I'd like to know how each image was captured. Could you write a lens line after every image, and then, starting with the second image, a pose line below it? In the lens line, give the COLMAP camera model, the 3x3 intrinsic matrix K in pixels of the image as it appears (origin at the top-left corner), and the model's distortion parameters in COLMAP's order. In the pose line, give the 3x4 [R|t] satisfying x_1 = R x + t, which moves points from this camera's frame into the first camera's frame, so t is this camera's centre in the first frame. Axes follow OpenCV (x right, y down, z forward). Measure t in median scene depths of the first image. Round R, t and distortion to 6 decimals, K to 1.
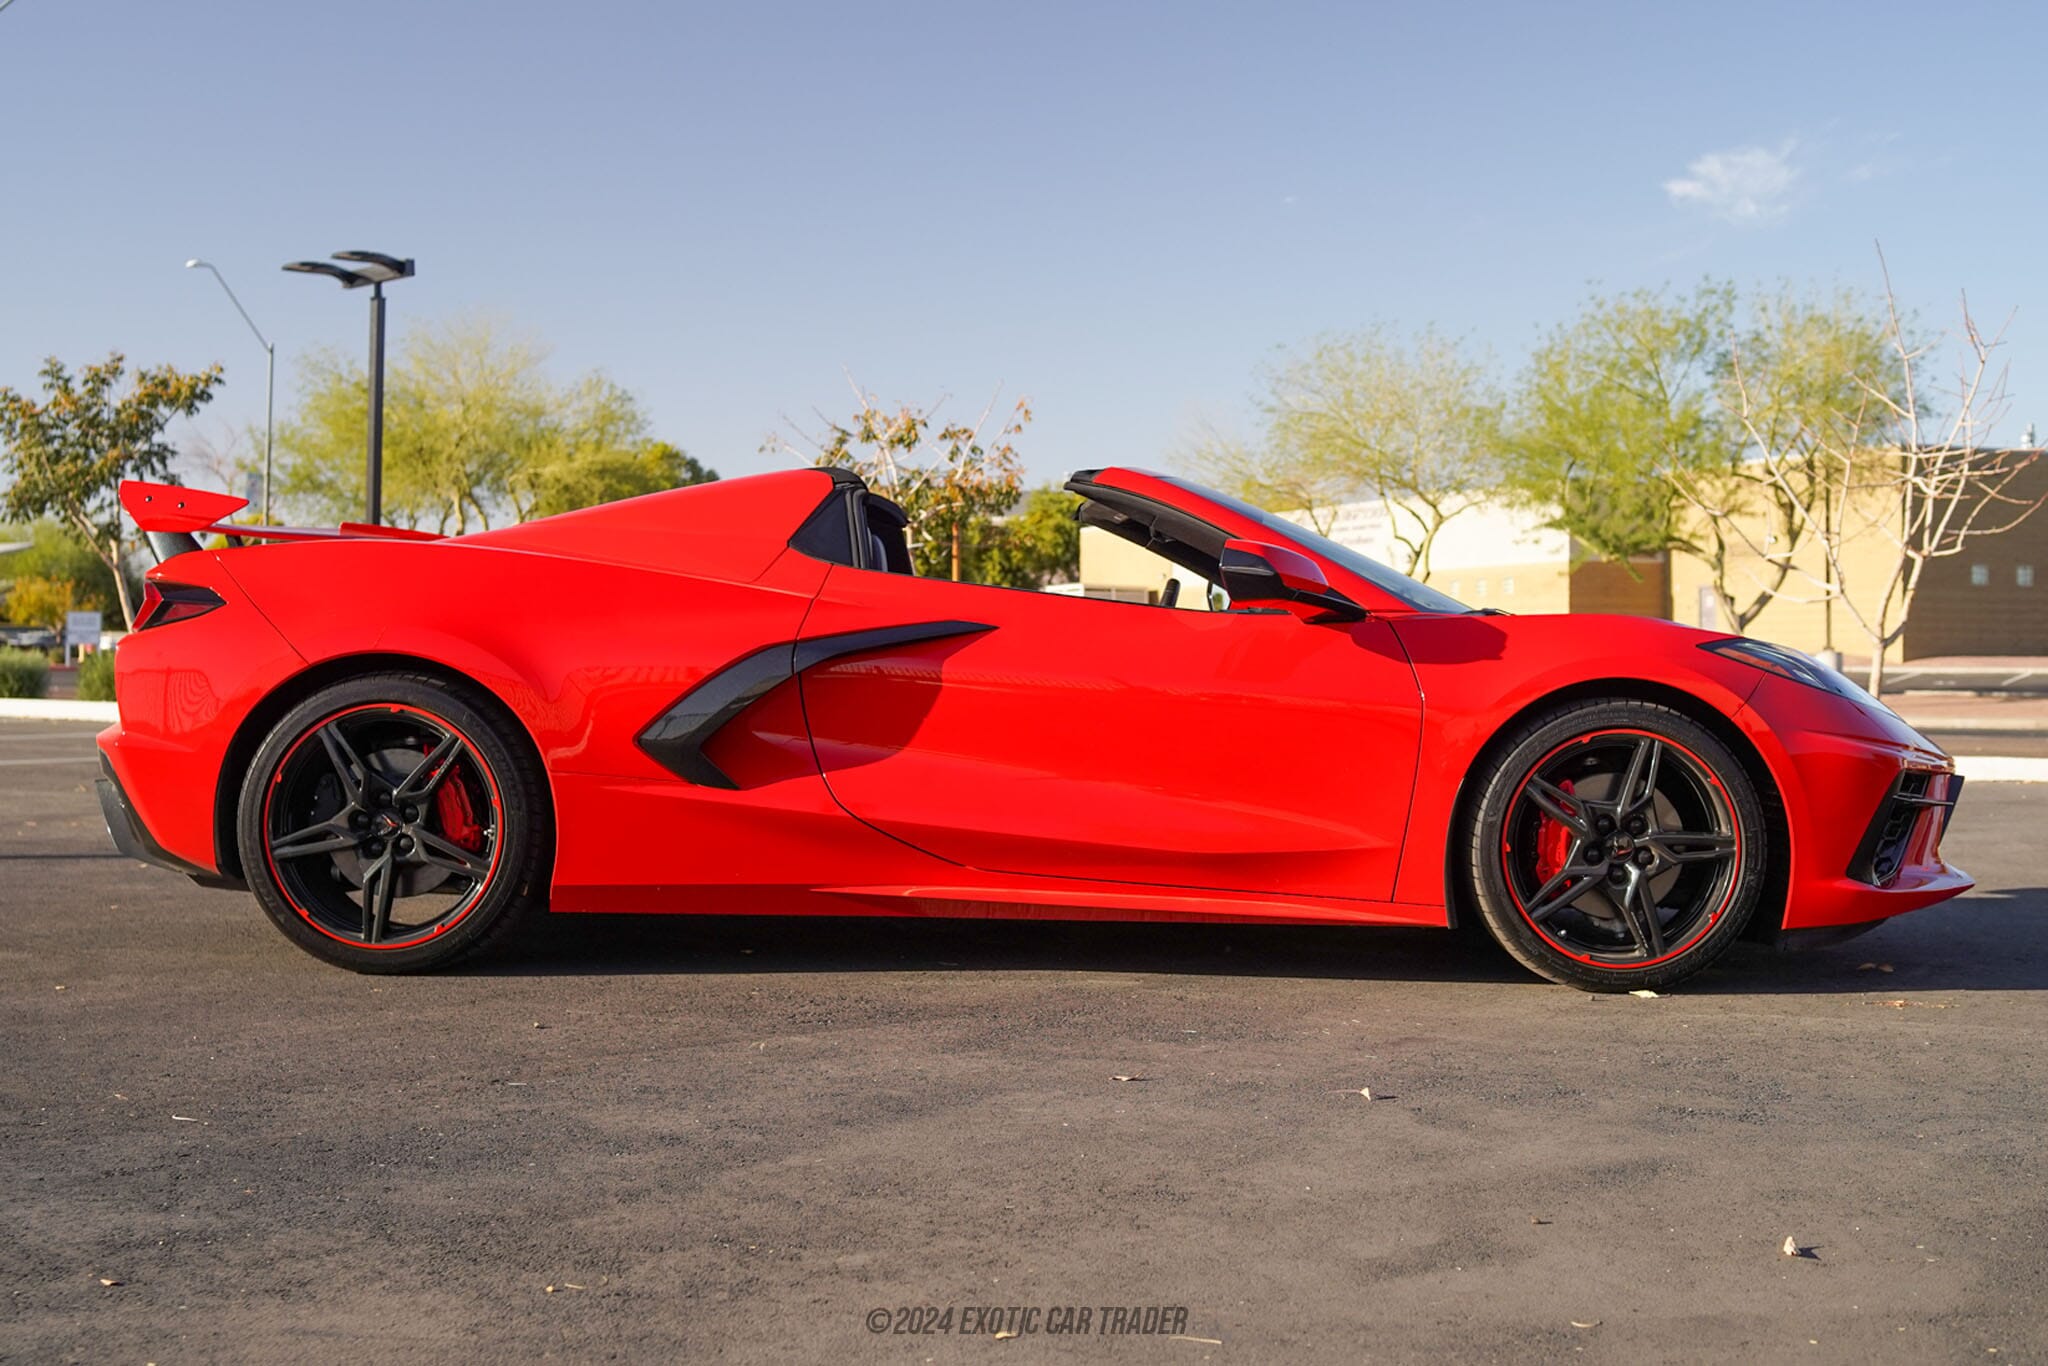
lens RADIAL K [[1986.4, 0, 1024.0], [0, 1986.4, 666.5], [0, 0, 1]] dist [-0.005456, 0.000000]
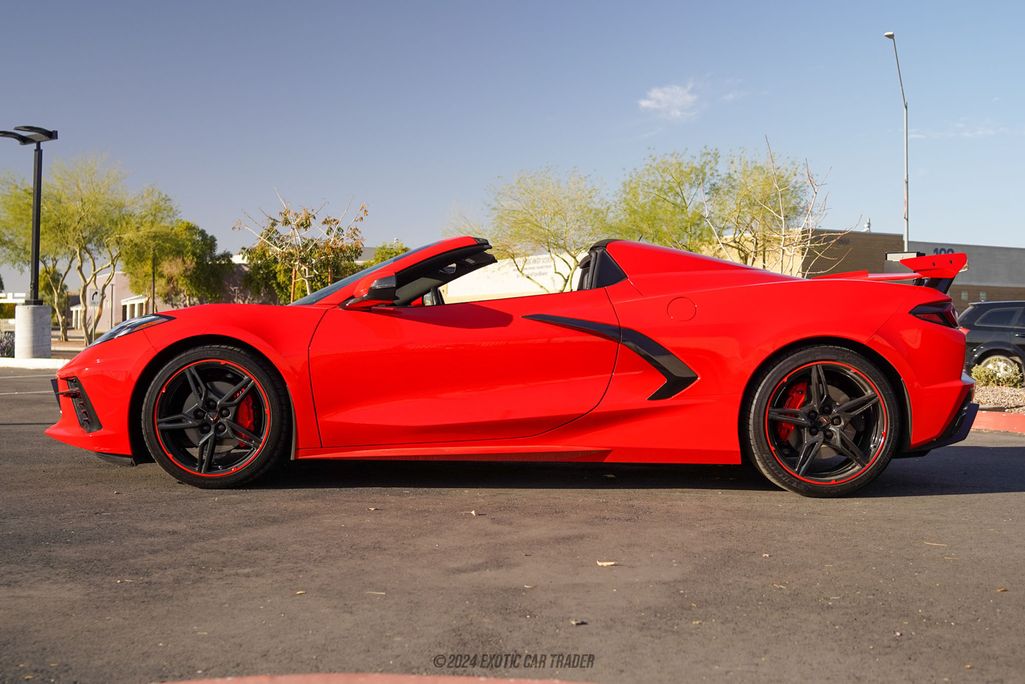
lens RADIAL K [[1112.1, 0, 502.9], [0, 1112.1, 323.4], [0, 0, 1]] dist [-0.015652, 0.000000]
pose [[0.996014, 0.001484, 0.089181, 0.040791], [-0.000232, 0.999901, -0.014041, 0.003387], [-0.089193, 0.013964, 0.995916, -0.151563]]
